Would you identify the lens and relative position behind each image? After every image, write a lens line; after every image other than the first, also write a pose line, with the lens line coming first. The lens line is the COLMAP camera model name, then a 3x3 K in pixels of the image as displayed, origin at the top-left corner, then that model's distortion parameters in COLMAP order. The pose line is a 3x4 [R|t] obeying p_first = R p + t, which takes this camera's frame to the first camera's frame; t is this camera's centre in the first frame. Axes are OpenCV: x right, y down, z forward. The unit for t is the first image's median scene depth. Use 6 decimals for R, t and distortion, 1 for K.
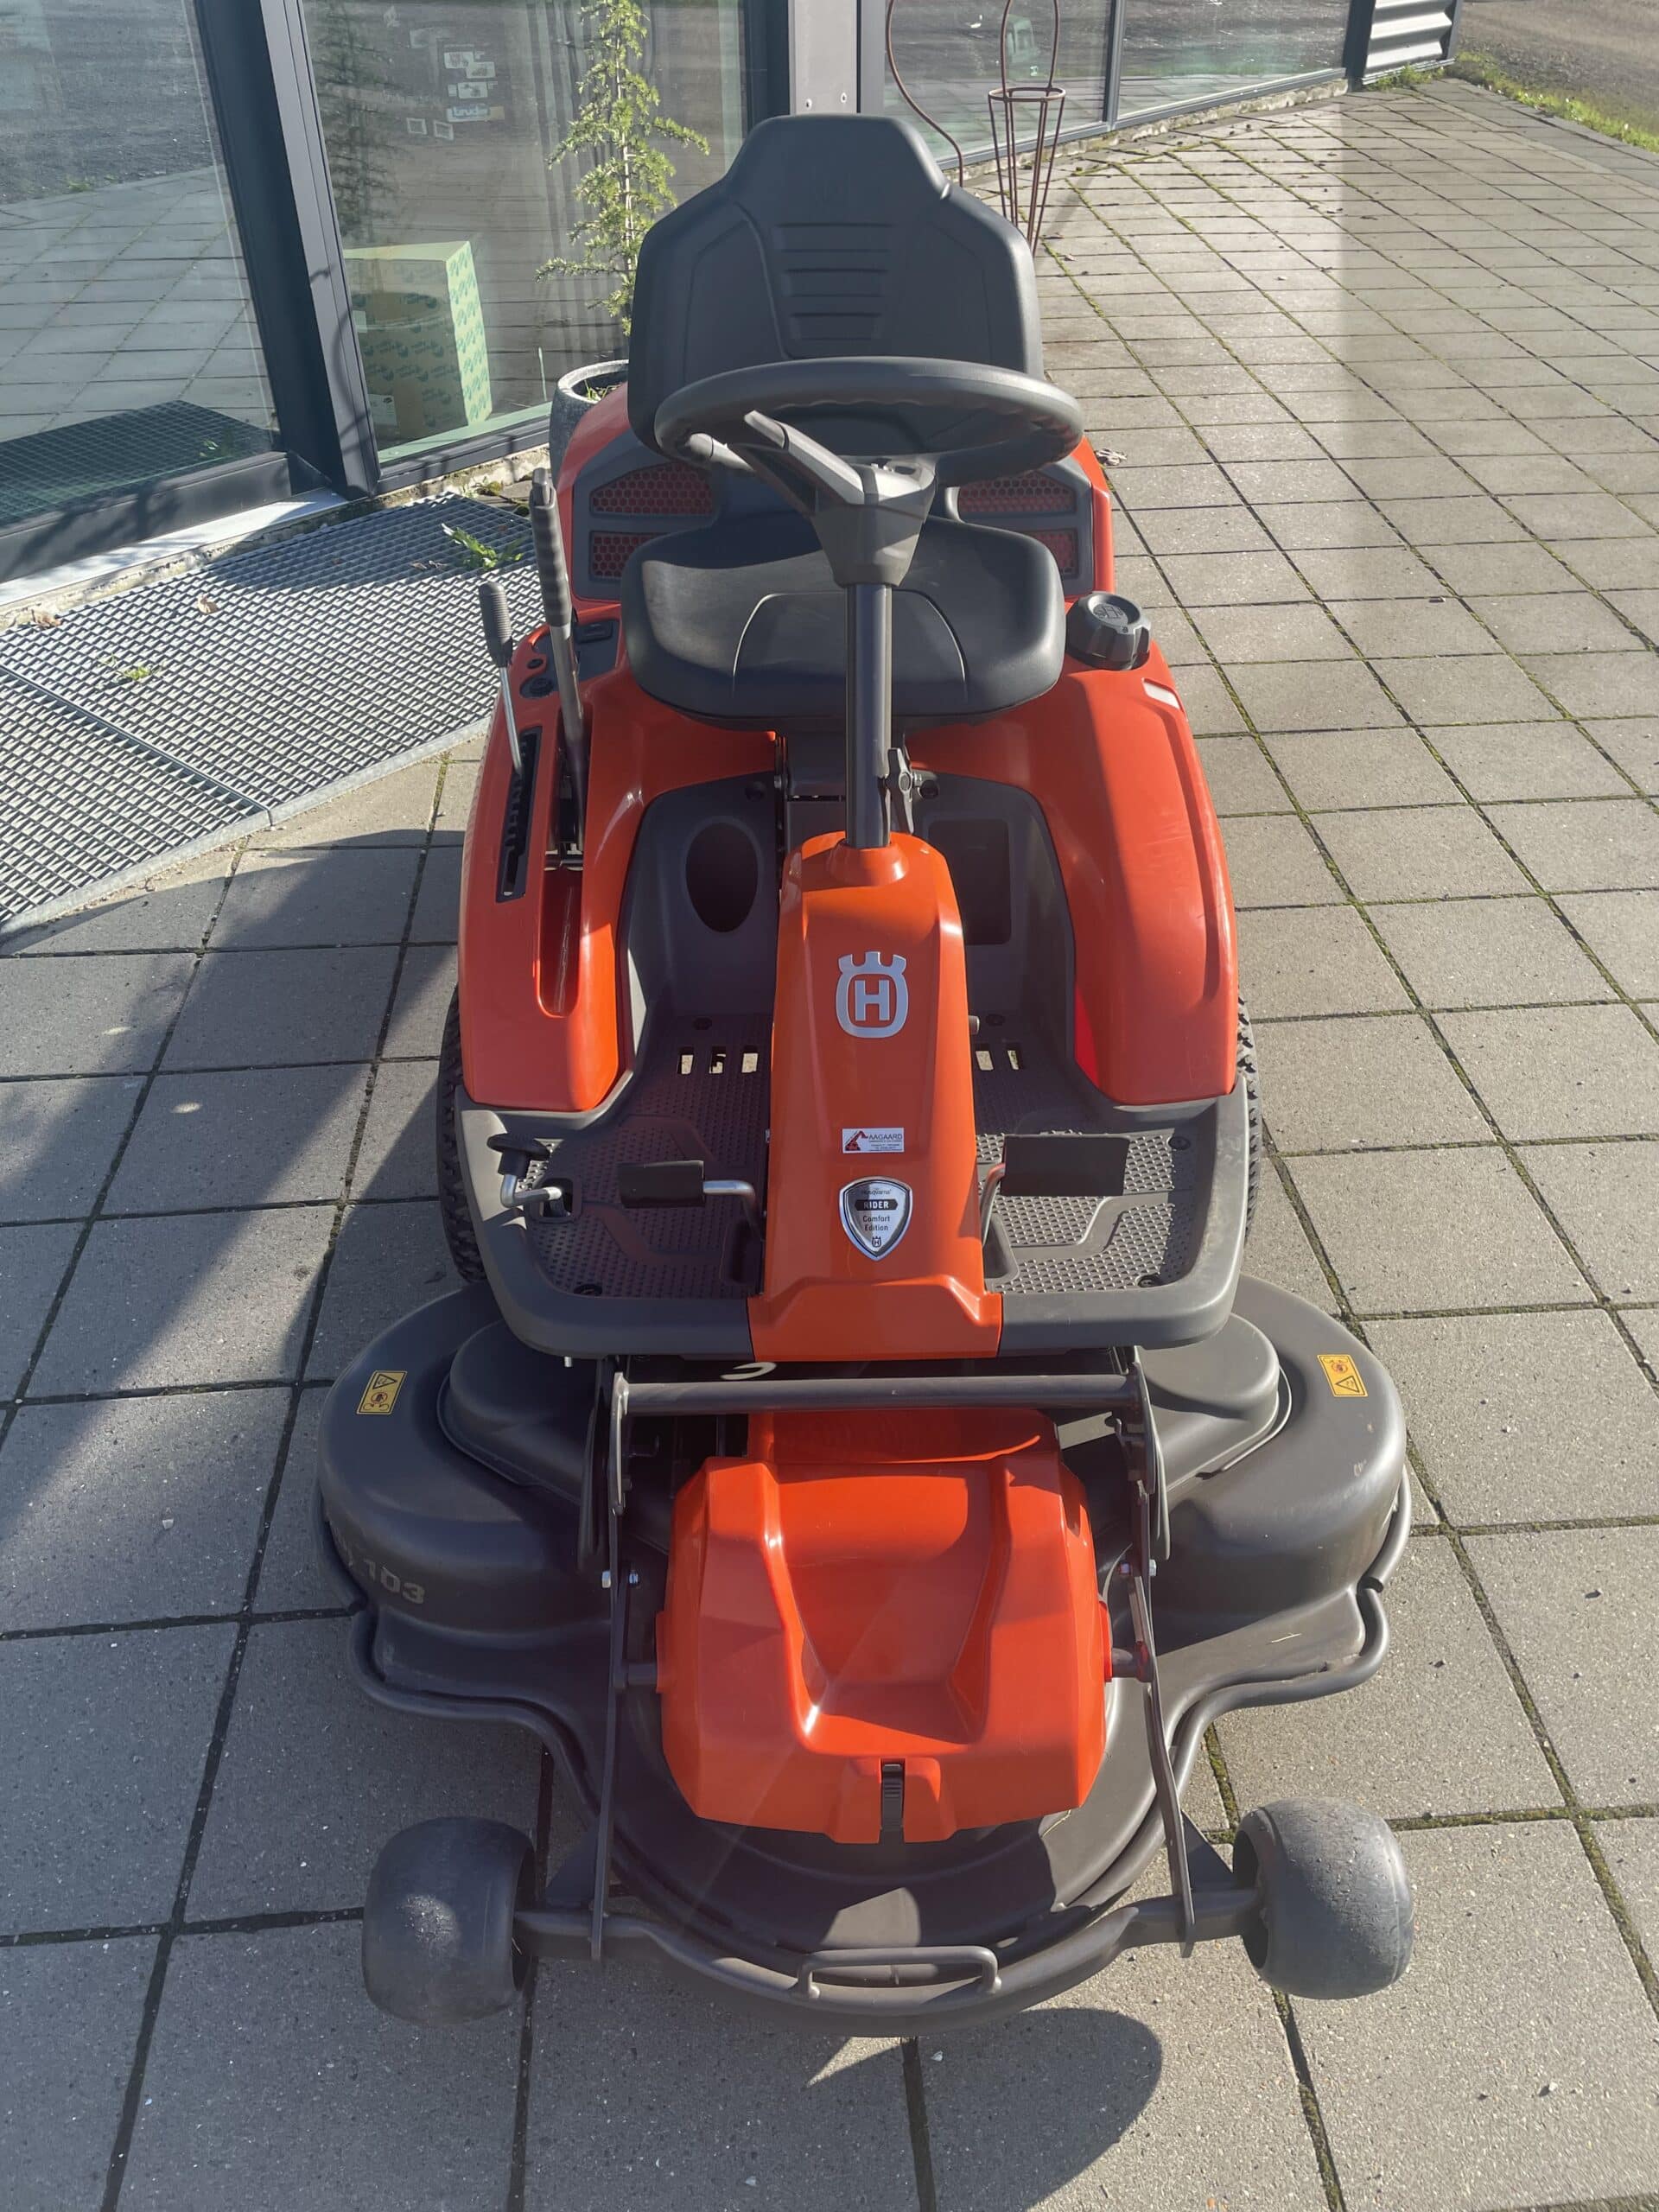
lens RADIAL K [[1671.9, 0, 851.1], [0, 1671.9, 1109.6], [0, 0, 1]] dist [0.115214, -0.171903]
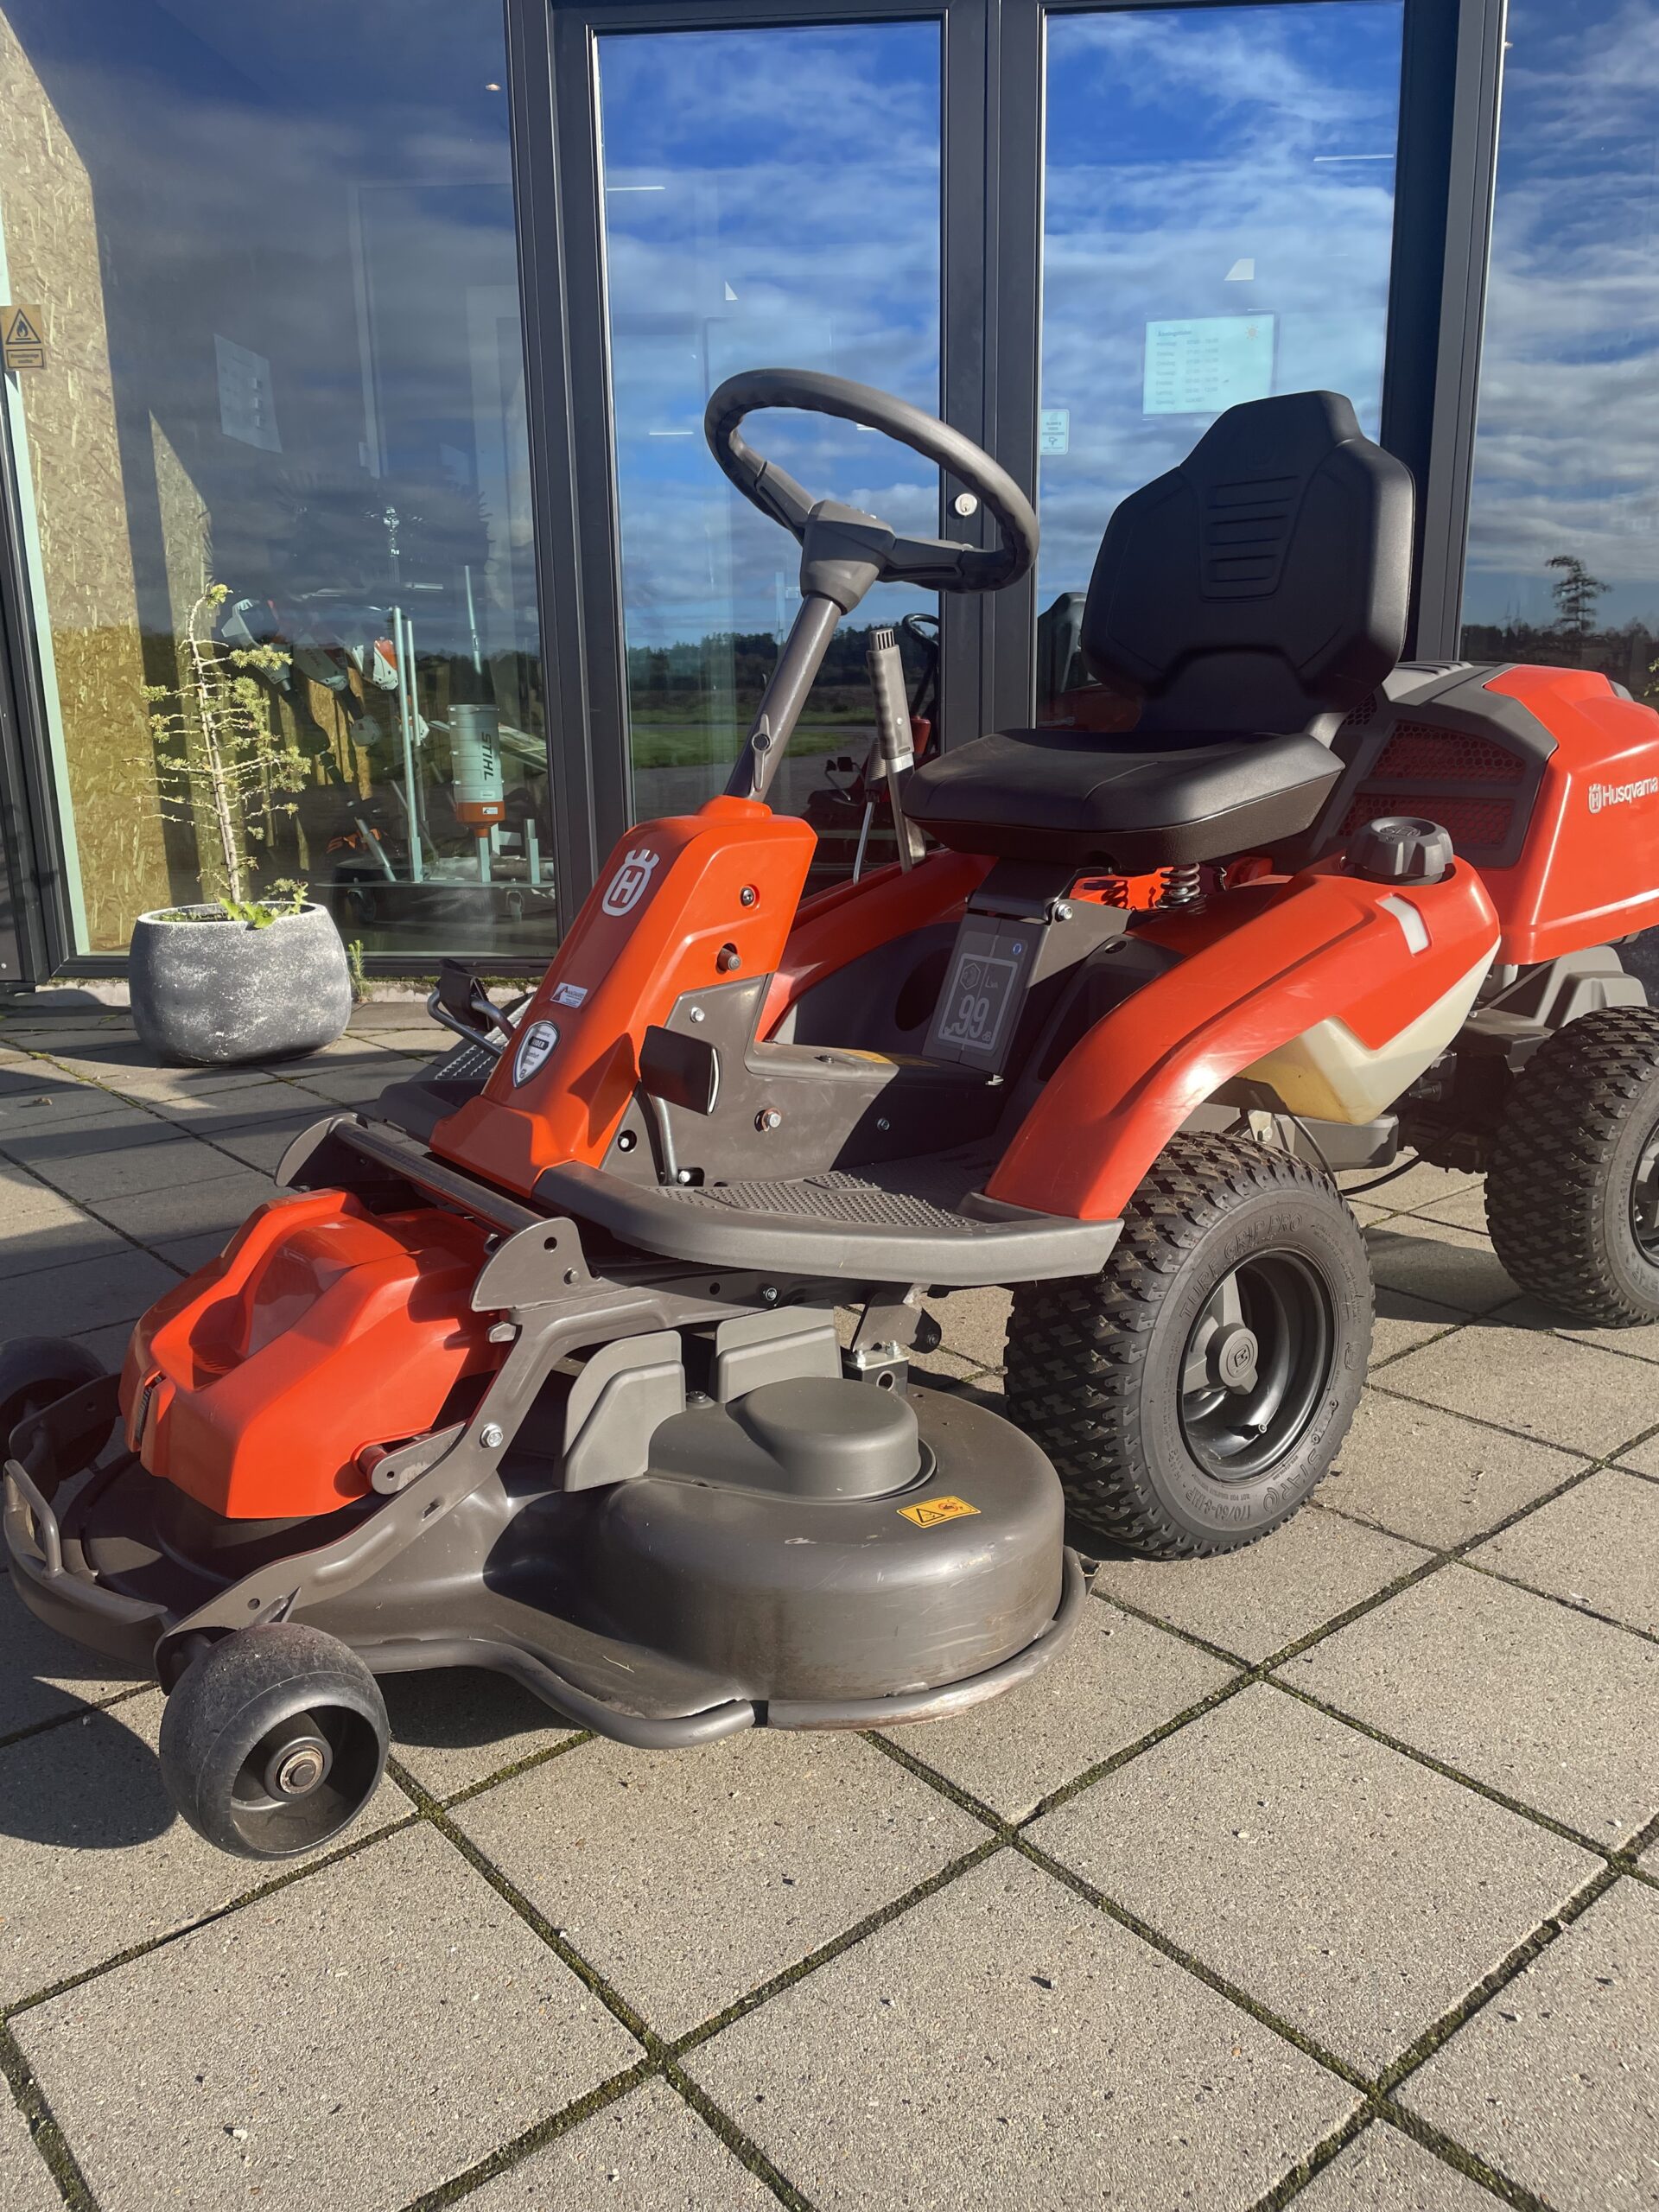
lens RADIAL K [[1668.9, 0, 829.9], [0, 1668.9, 1093.2], [0, 0, 1]] dist [0.102232, -0.128501]
pose [[0.578768, 0.182310, -0.794852, 0.328192], [-0.494494, 0.853512, -0.164299, 0.055728], [0.648462, 0.488140, 0.584137, 0.156990]]
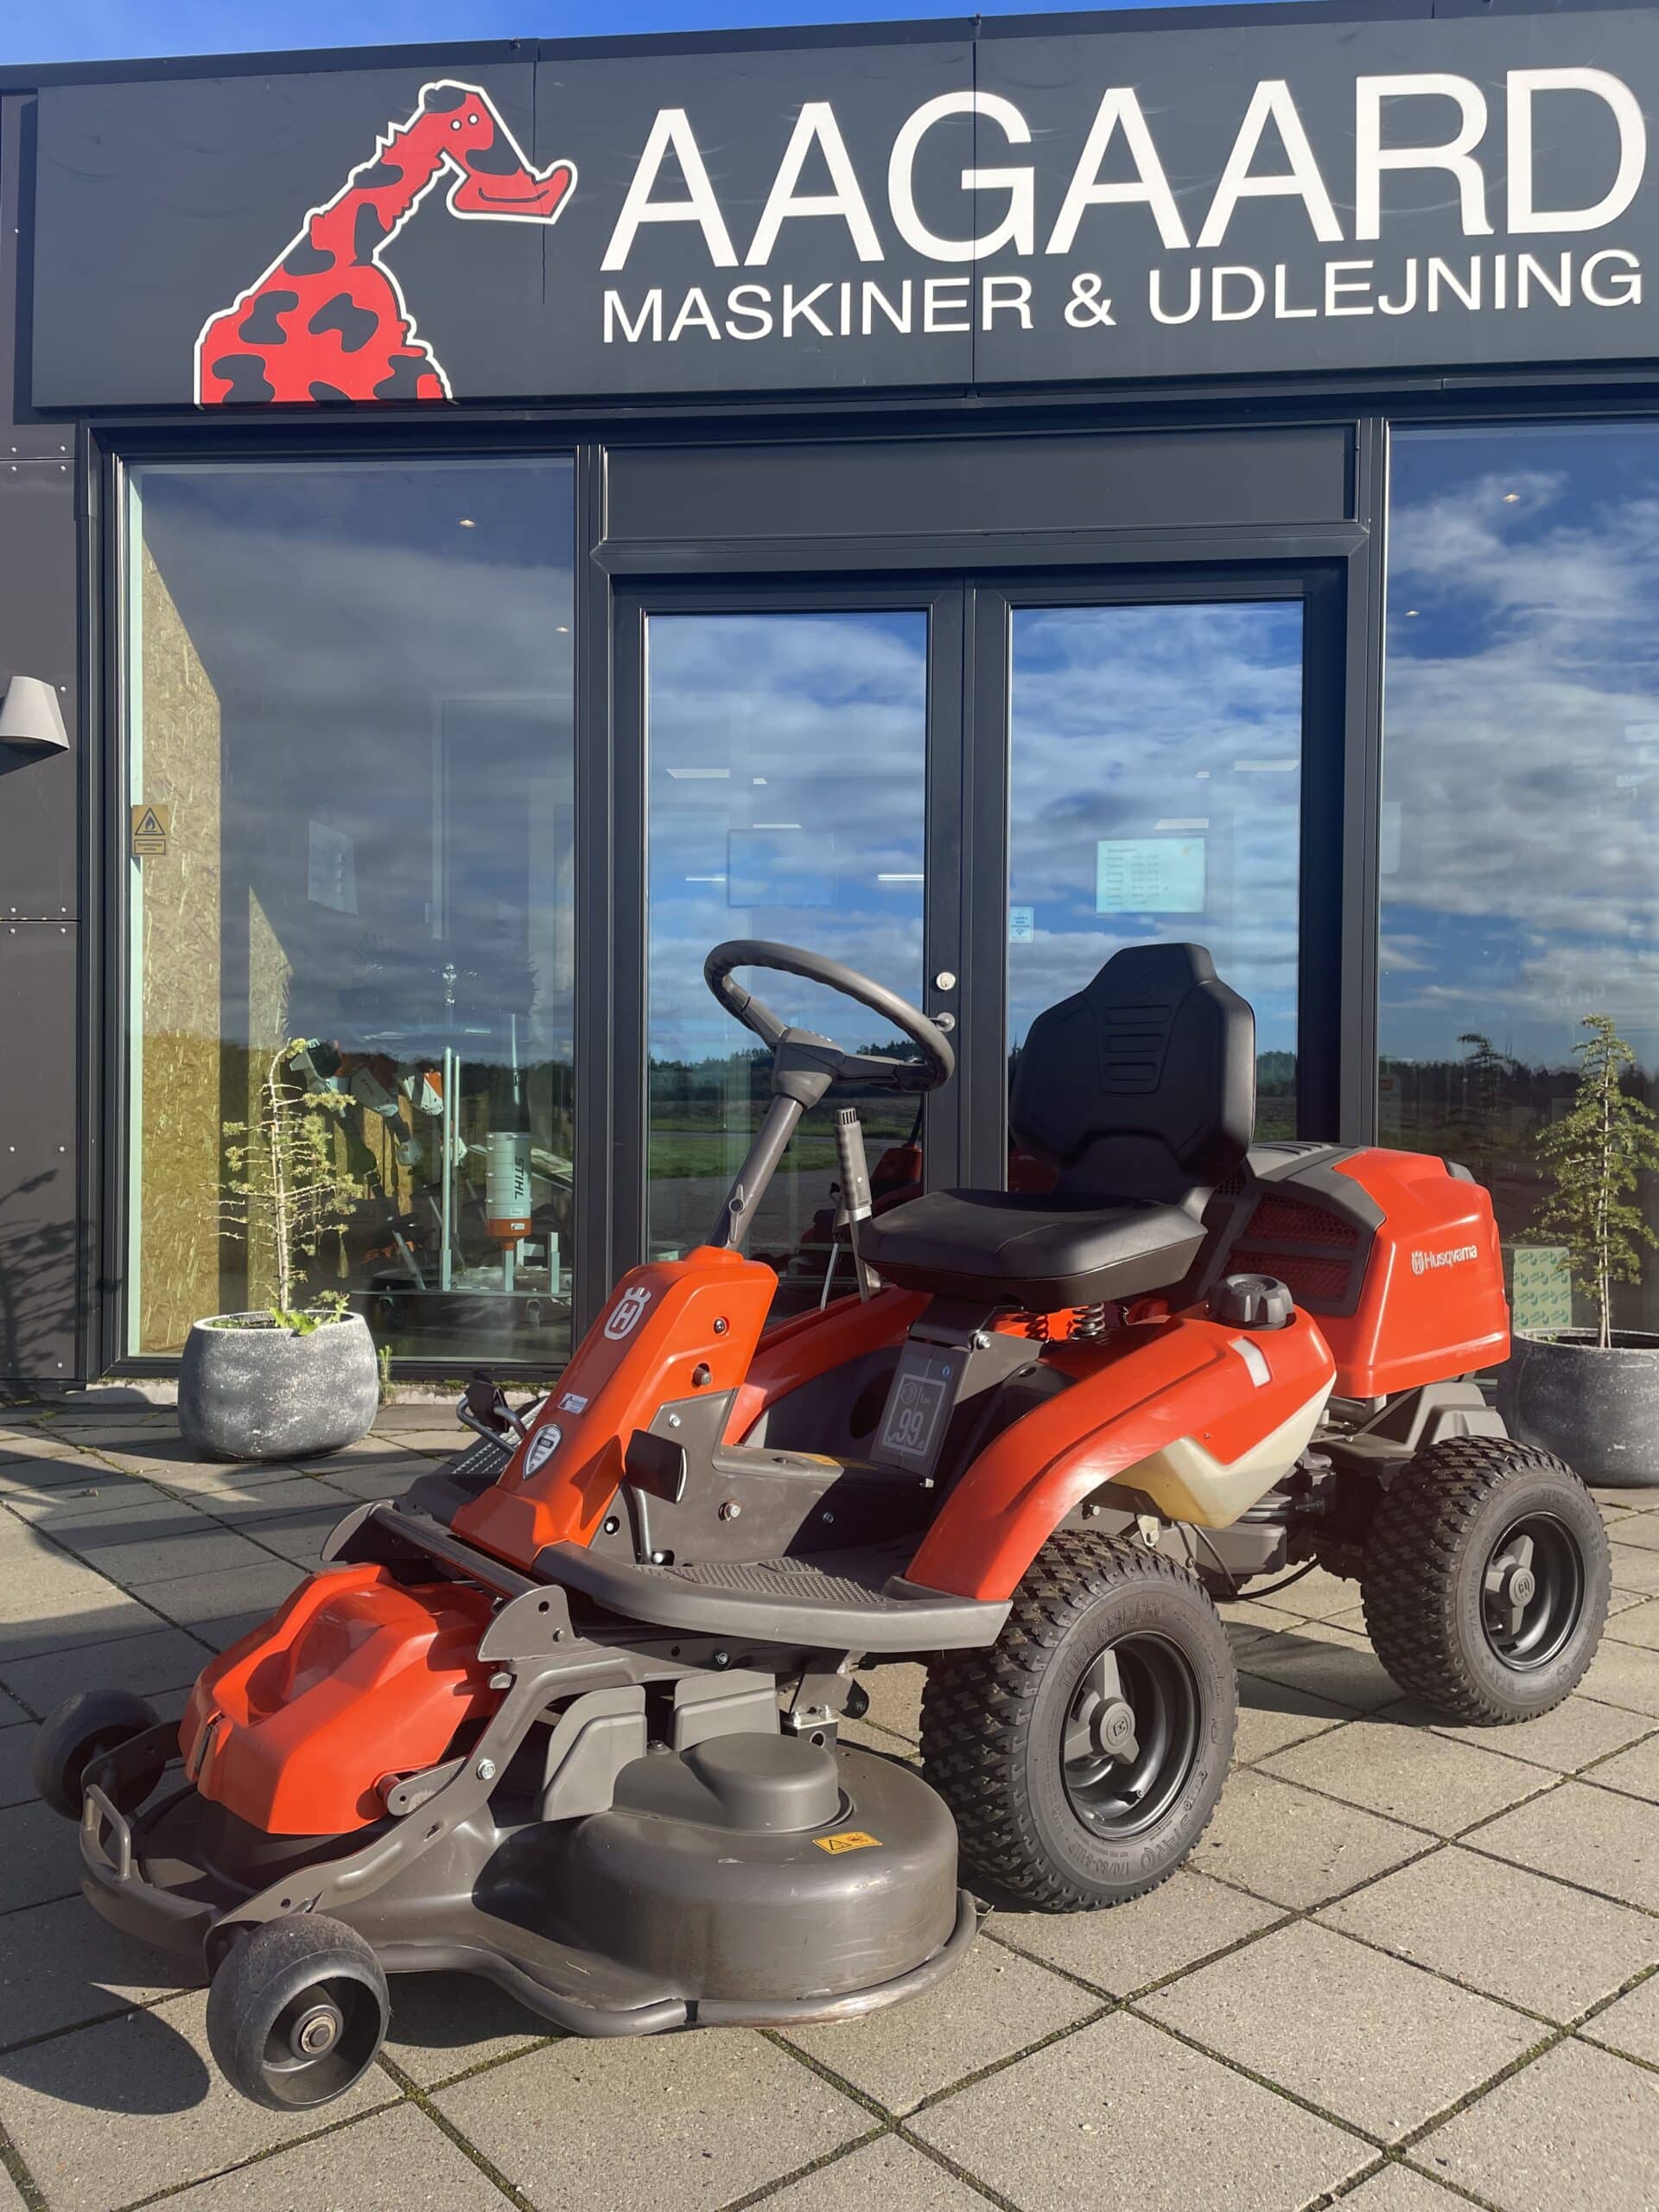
lens RADIAL K [[1673.4, 0, 843.8], [0, 1673.4, 1114.8], [0, 0, 1]] dist [0.092119, -0.114662]
pose [[0.574066, 0.009978, -0.818748, 0.415080], [-0.513709, 0.783040, -0.350645, 0.066344], [0.637614, 0.621892, 0.454642, 0.114170]]
